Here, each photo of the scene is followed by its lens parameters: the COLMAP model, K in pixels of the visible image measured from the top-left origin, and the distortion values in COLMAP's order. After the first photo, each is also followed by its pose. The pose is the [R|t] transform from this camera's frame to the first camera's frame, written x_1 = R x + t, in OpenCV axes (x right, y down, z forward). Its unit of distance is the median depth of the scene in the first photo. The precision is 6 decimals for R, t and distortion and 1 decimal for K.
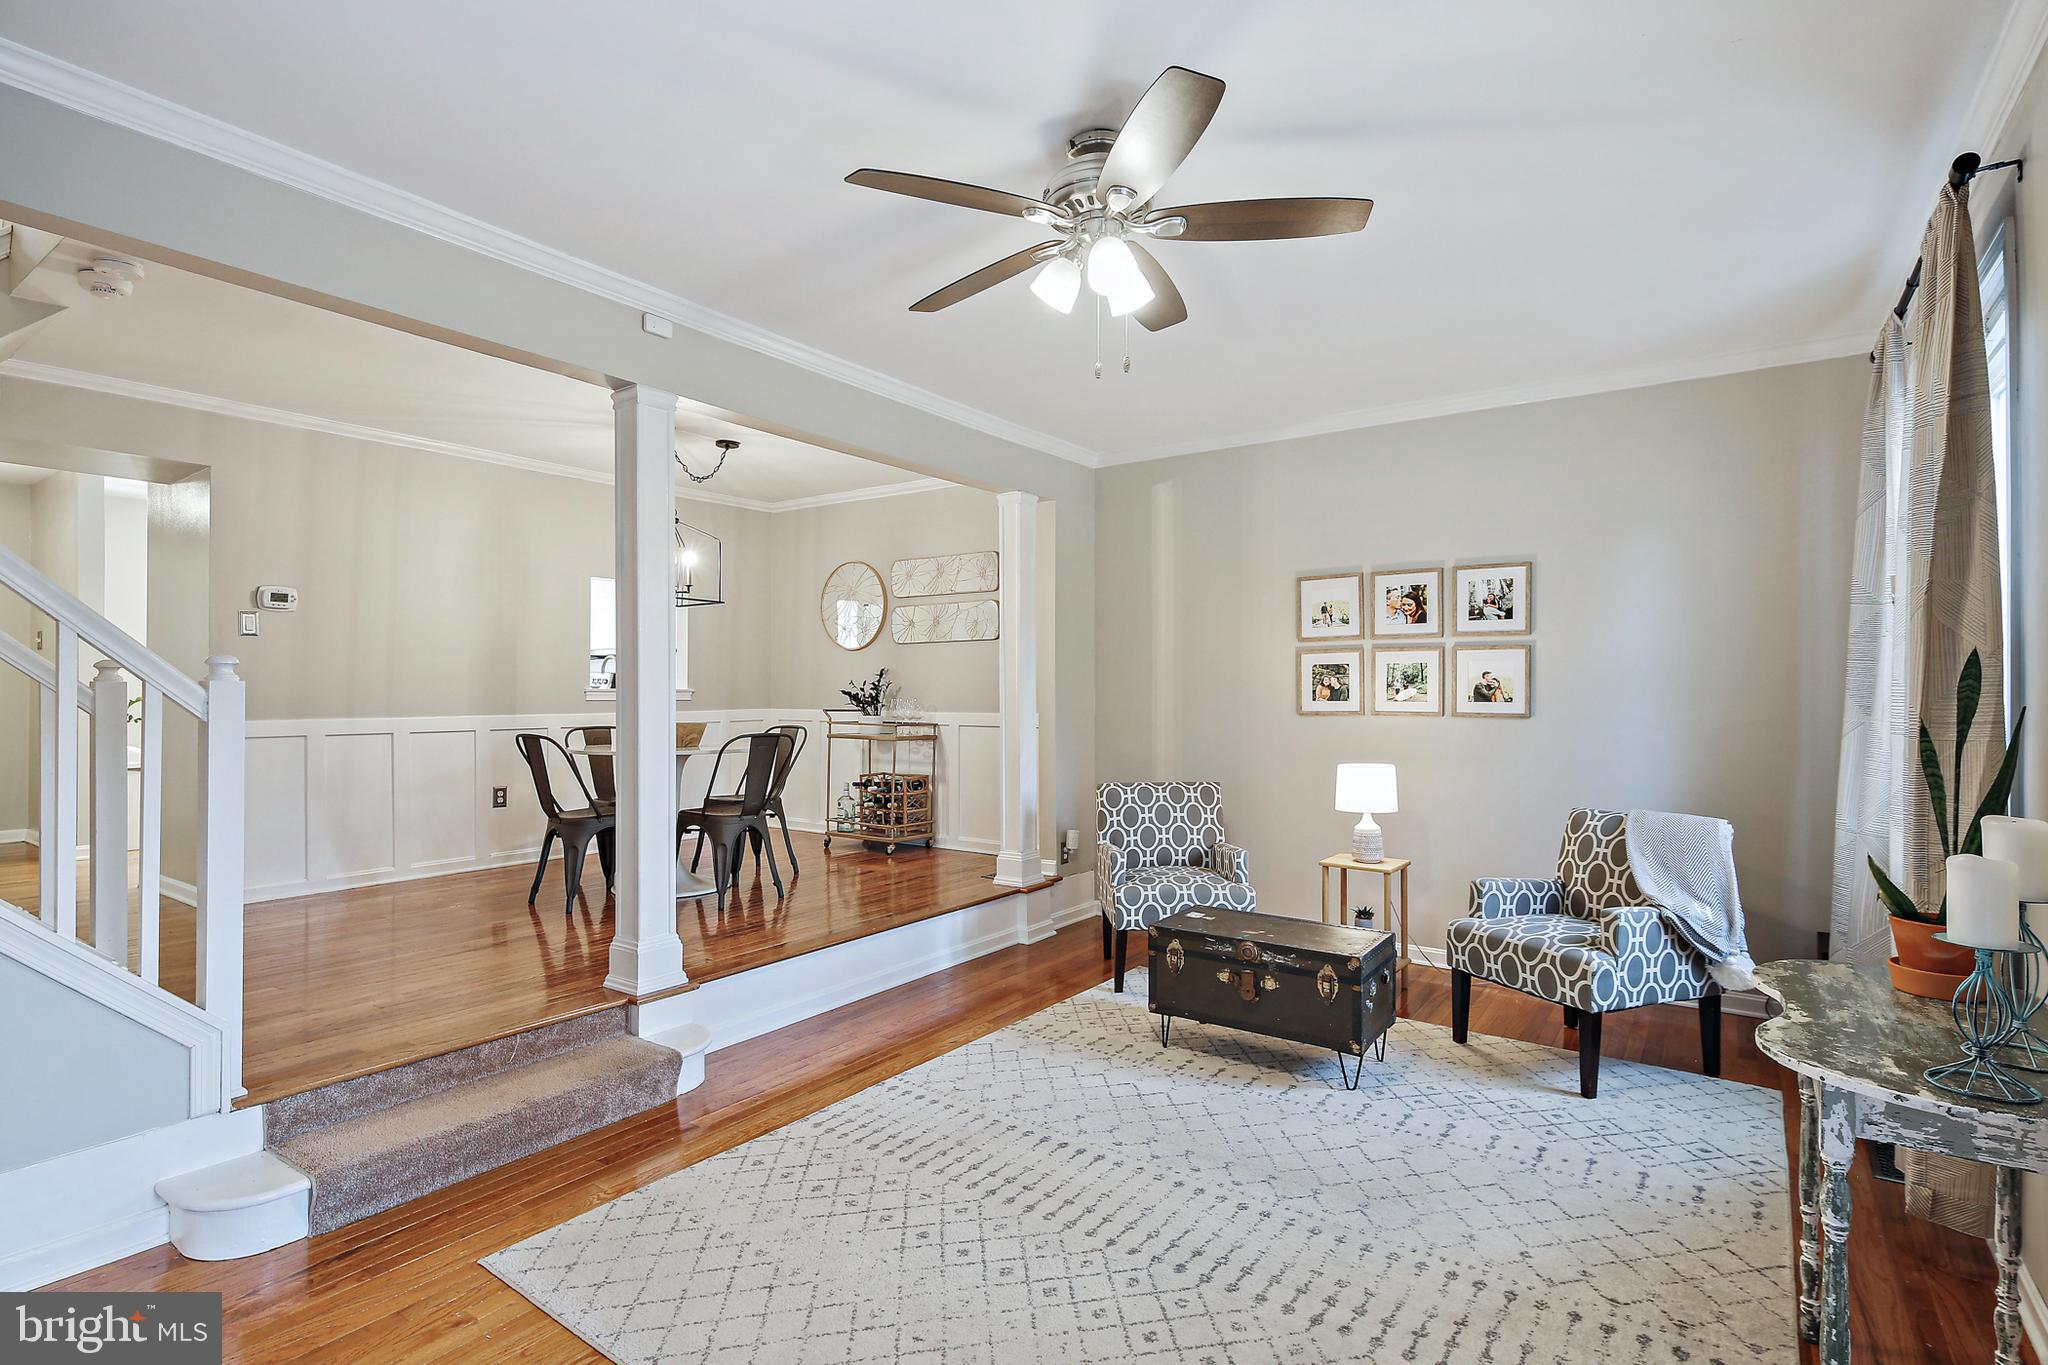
lens RADIAL K [[997.1, 0, 1020.8], [0, 997.1, 680.7], [0, 0, 1]] dist [-0.001271, -0.001443]
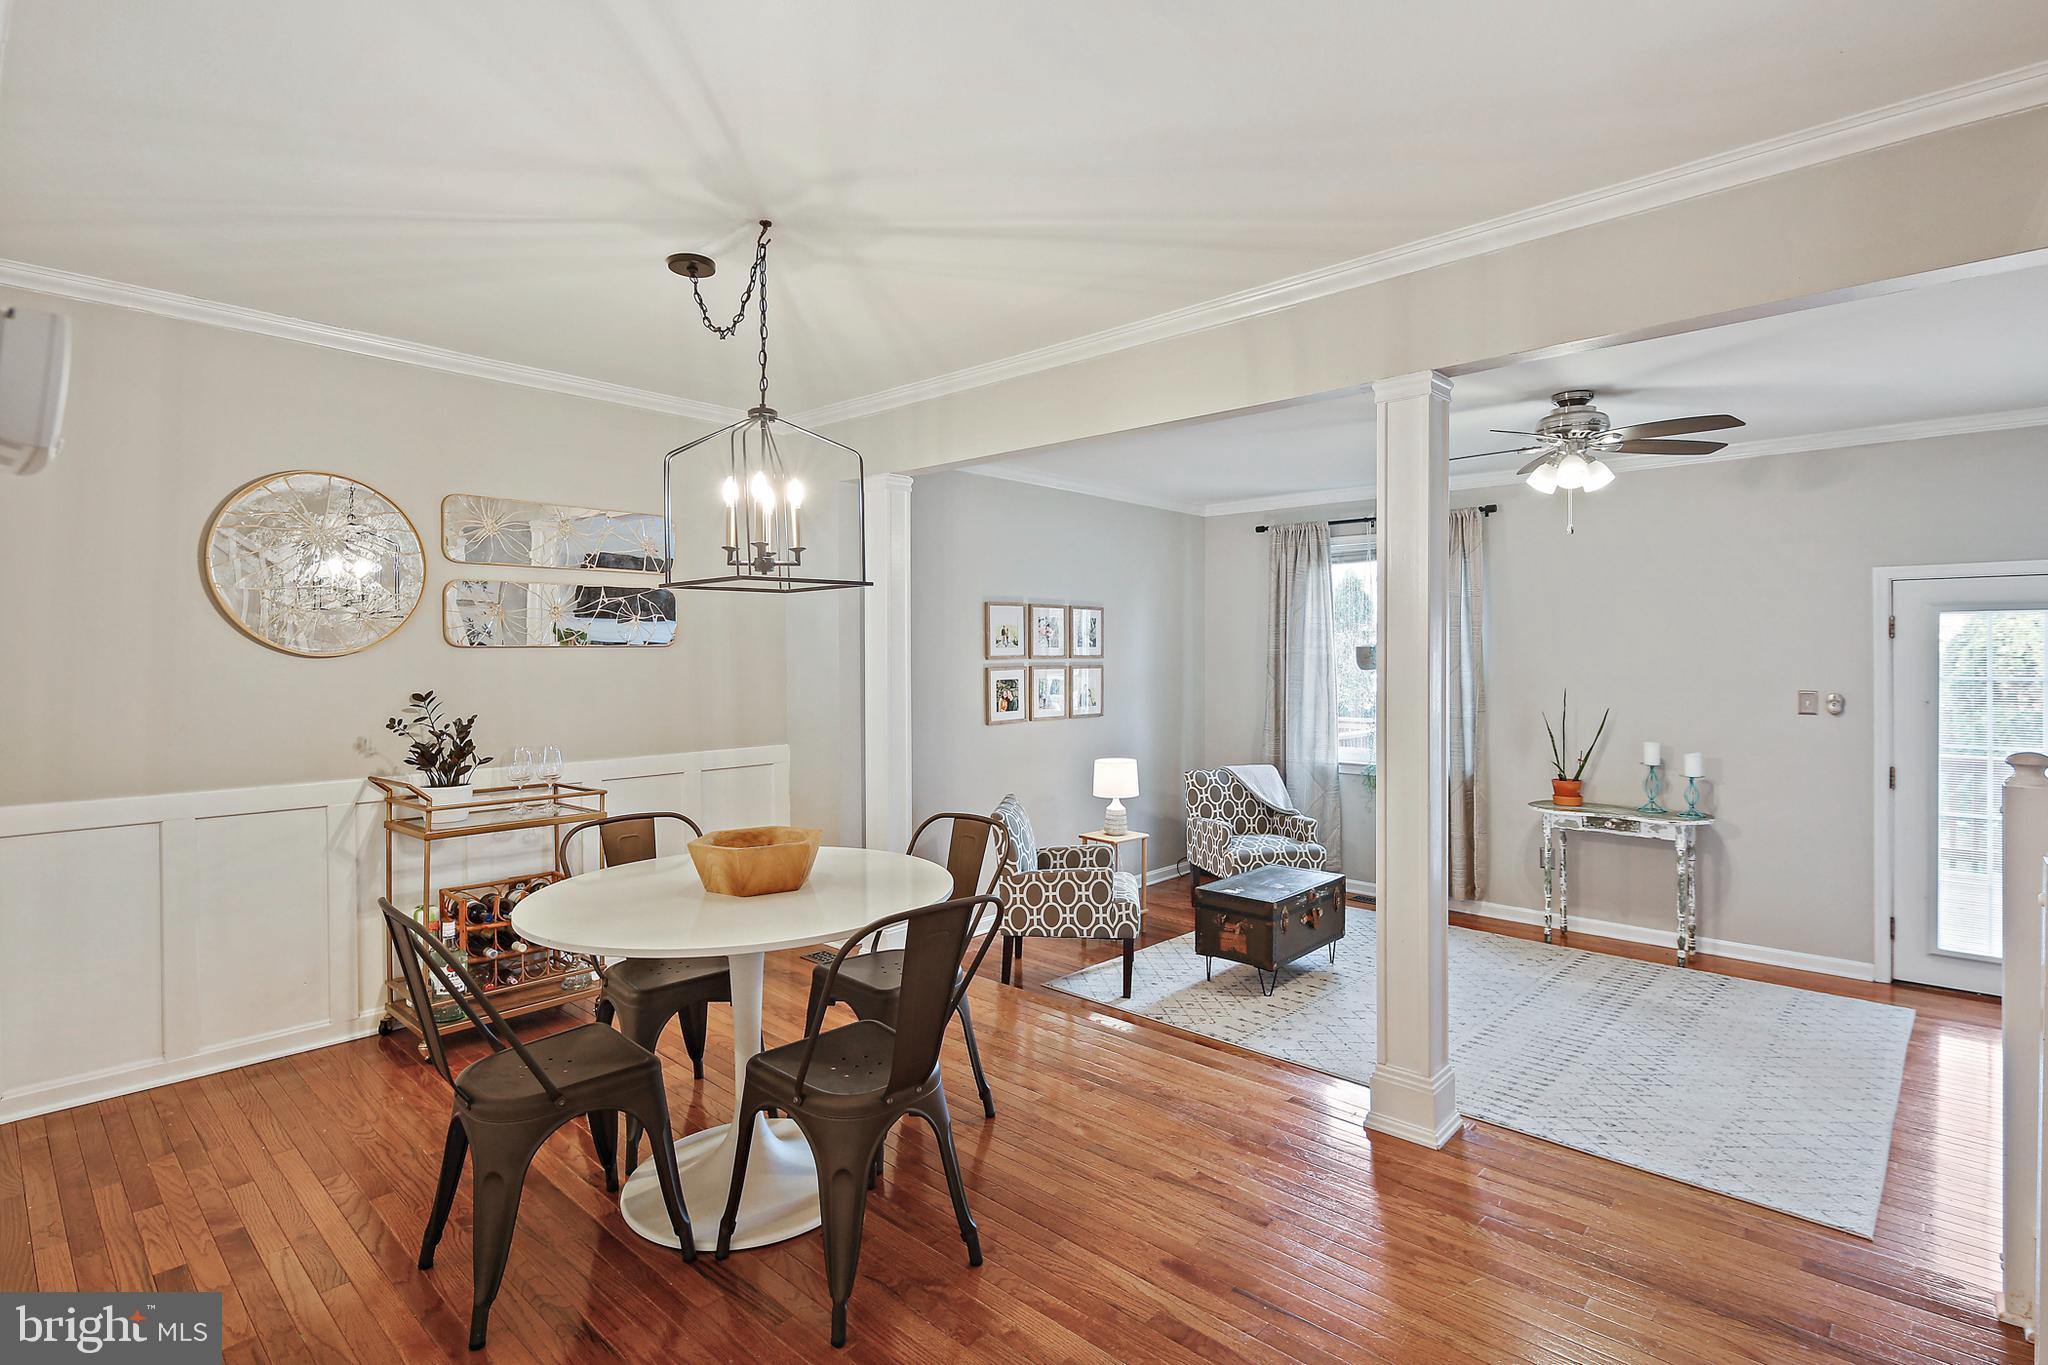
lens RADIAL K [[983.6, 0, 1030.5], [0, 983.6, 650.5], [0, 0, 1]] dist [0.001766, 0.000354]
pose [[0.123364, 0.003599, 0.992355, -1.159897], [-0.005147, 0.999982, -0.002987, -0.066694], [-0.992348, -0.004739, 0.123380, 1.177218]]
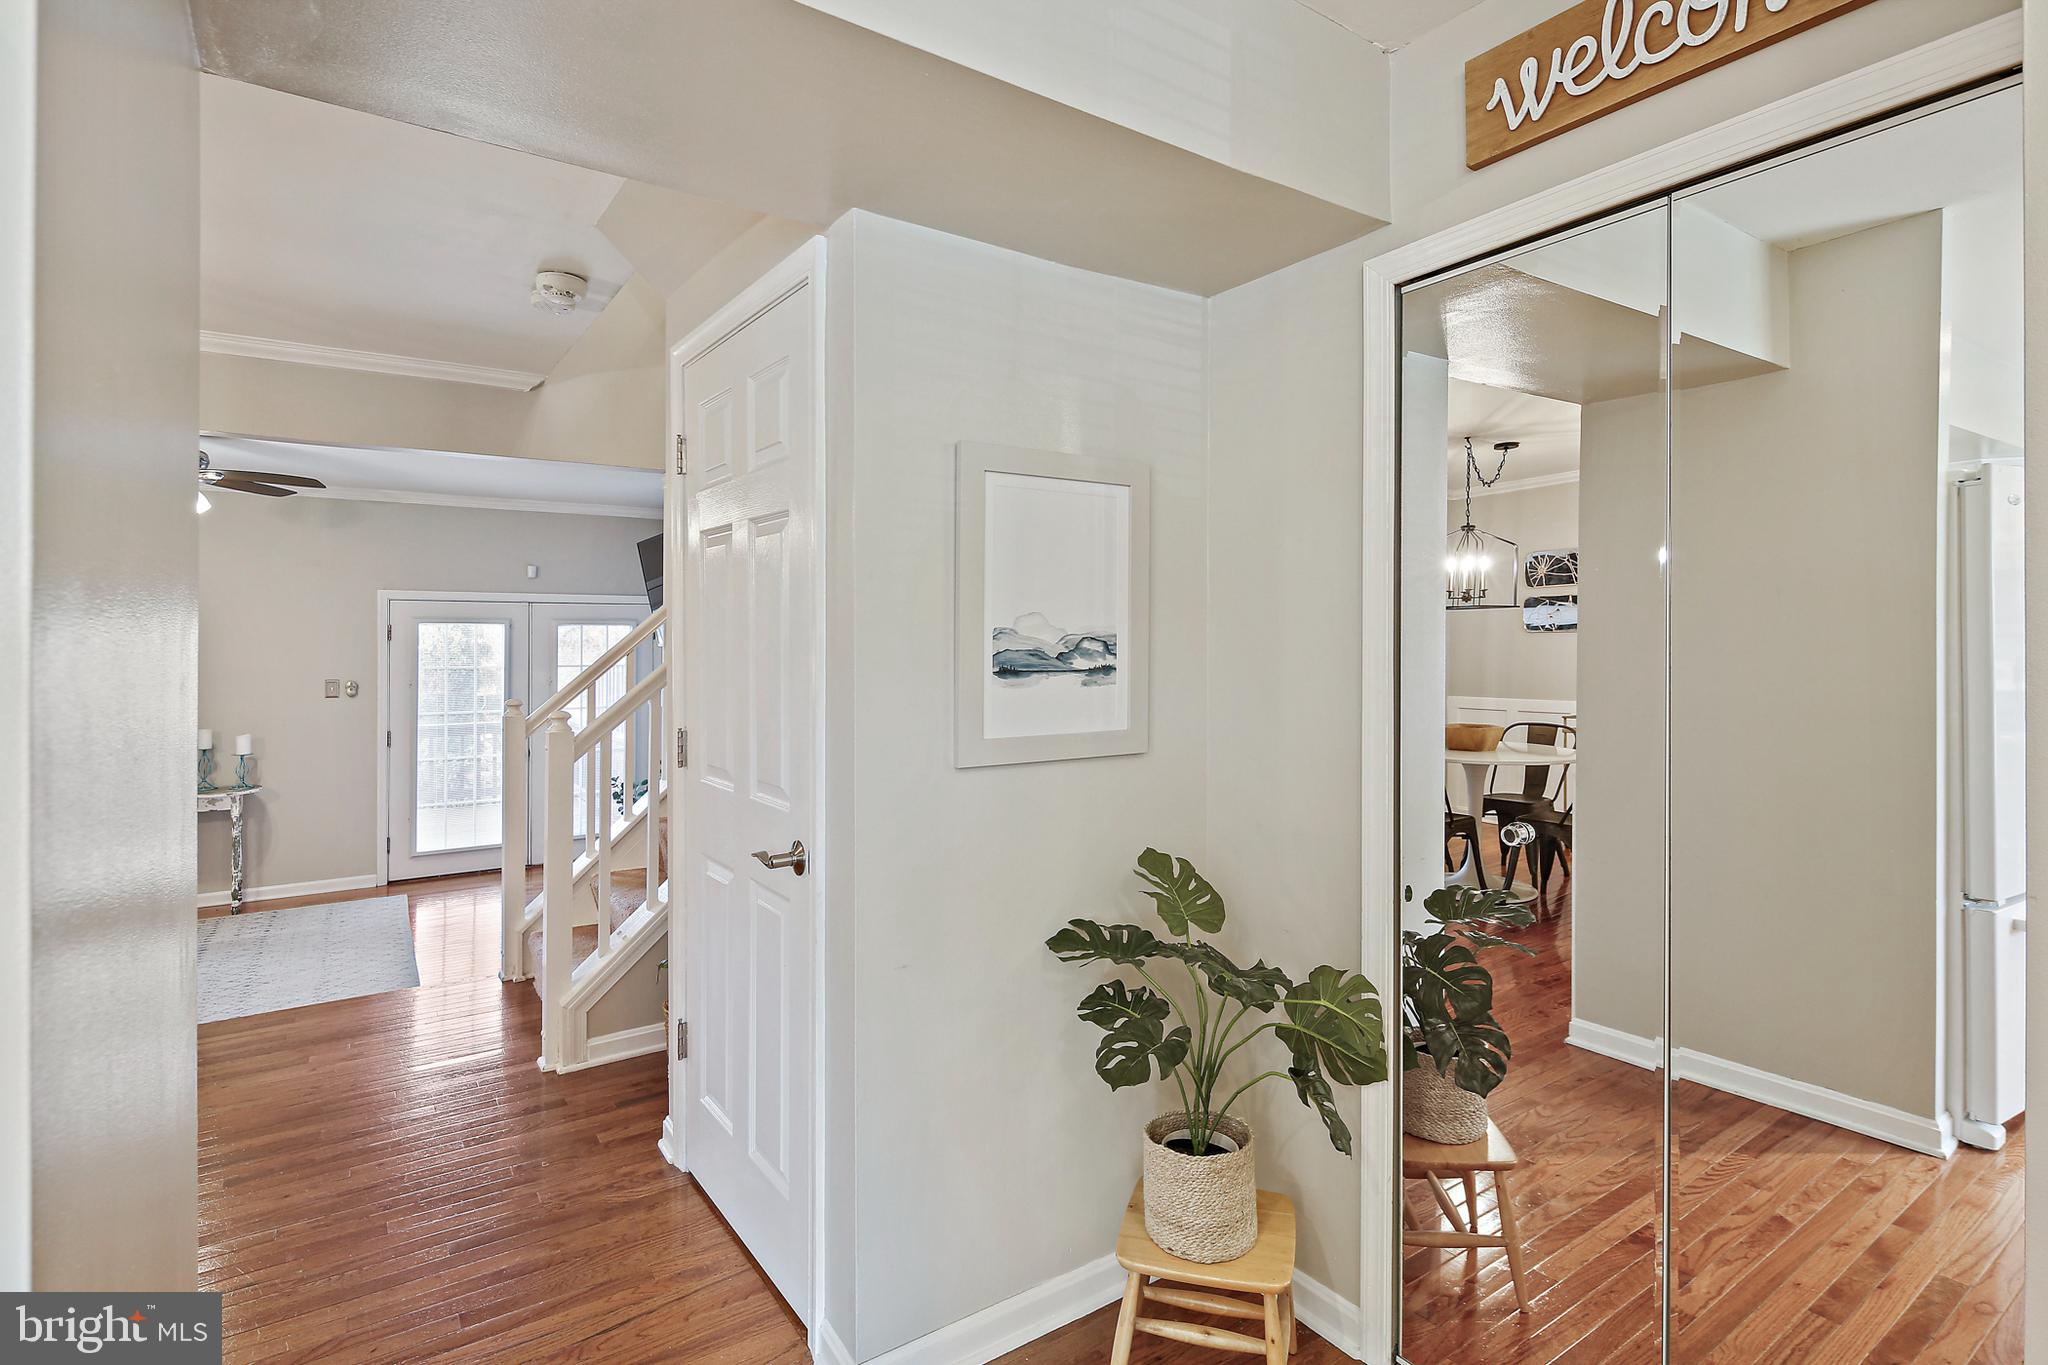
lens RADIAL K [[991.0, 0, 1024.8], [0, 991.0, 643.0], [0, 0, 1]] dist [0.001691, 0.000105]
pose [[-0.941713, 0.004395, 0.336388, -1.482585], [0.000439, 0.999930, -0.011833, -0.065510], [-0.336416, -0.010996, -0.941649, 1.567935]]
